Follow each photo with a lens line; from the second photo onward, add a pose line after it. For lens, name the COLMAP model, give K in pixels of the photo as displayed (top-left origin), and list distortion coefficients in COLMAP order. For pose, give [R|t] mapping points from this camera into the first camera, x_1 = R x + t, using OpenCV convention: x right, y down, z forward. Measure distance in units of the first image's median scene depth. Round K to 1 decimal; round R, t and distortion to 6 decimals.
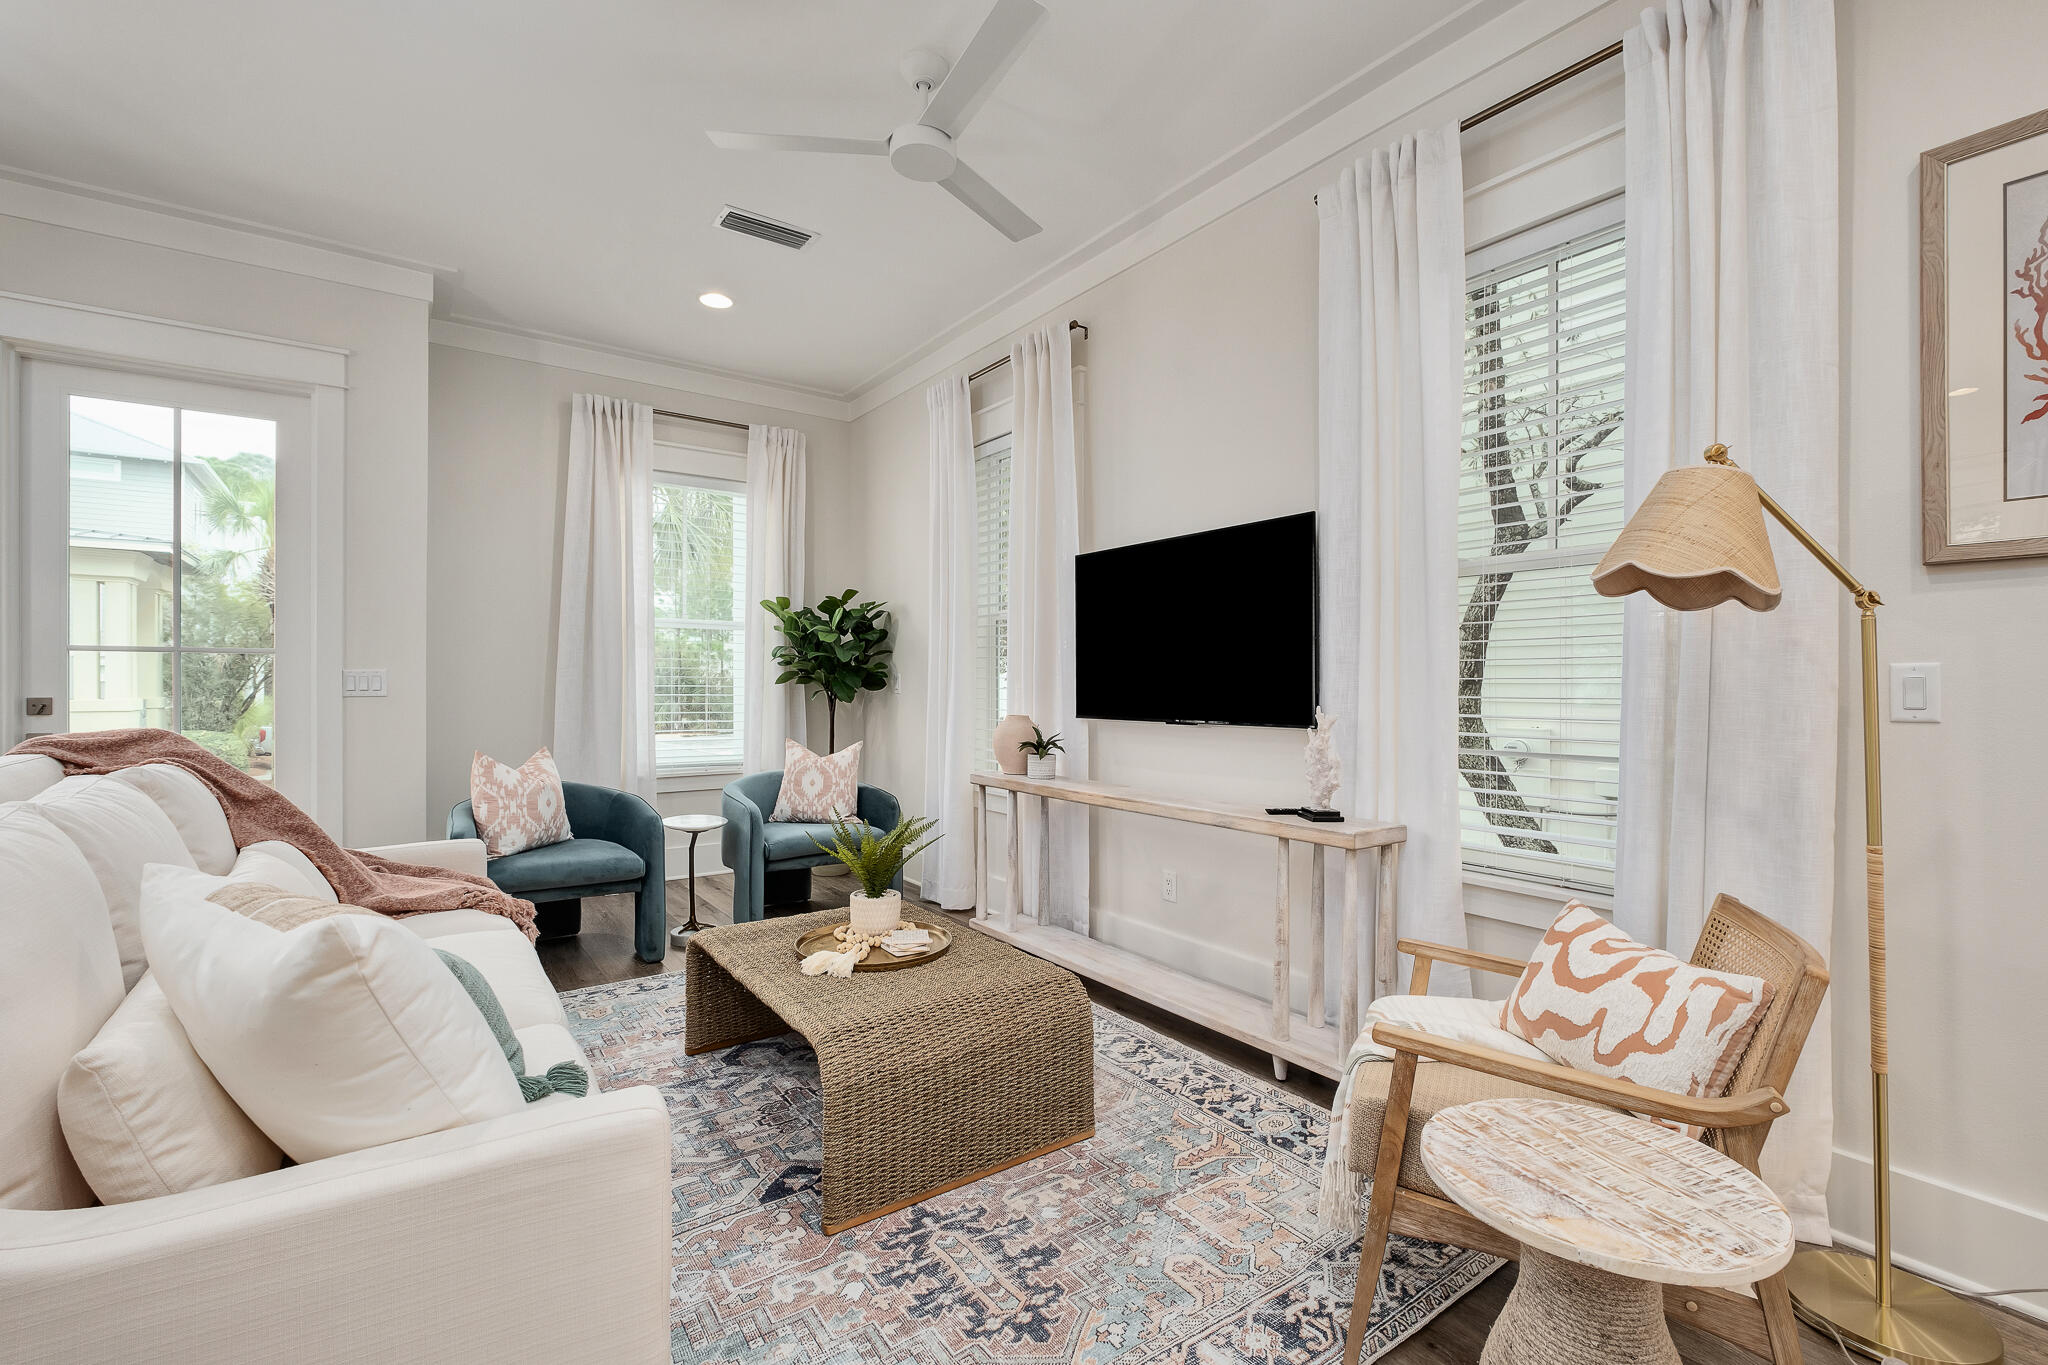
lens RADIAL K [[889.3, 0, 1054.0], [0, 889.3, 684.7], [0, 0, 1]] dist [-0.002691, -0.001072]
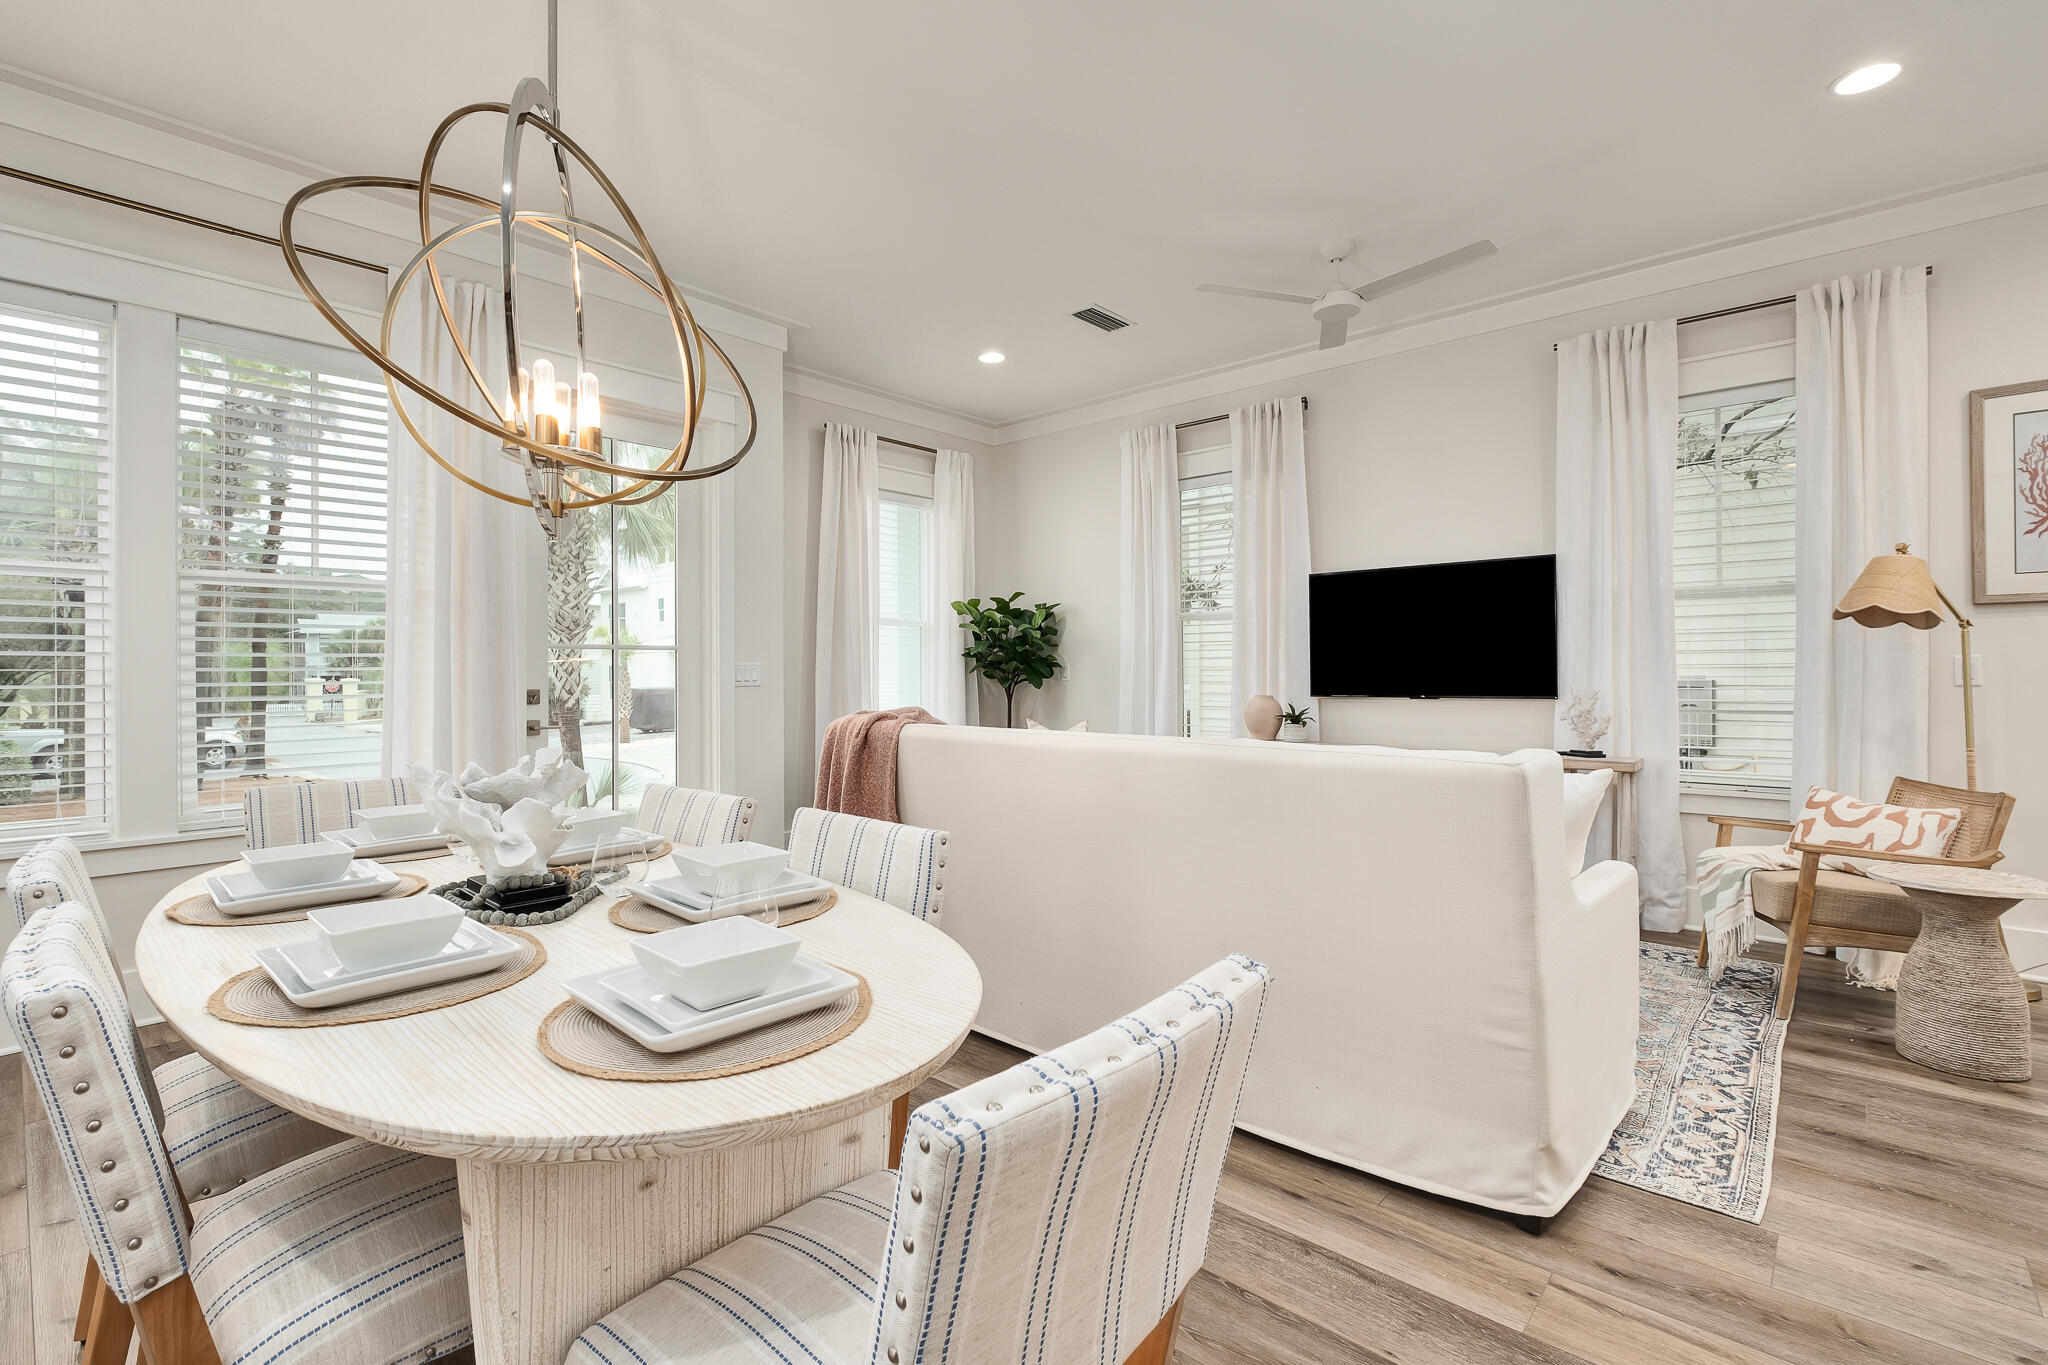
lens RADIAL K [[889.3, 0, 1039.9], [0, 889.3, 674.7], [0, 0, 1]] dist [-0.002691, -0.001072]
pose [[0.981863, -0.007712, 0.189435, -0.763336], [0.007635, 0.999970, 0.001138, -0.000192], [-0.189439, 0.000329, 0.981893, -0.281038]]
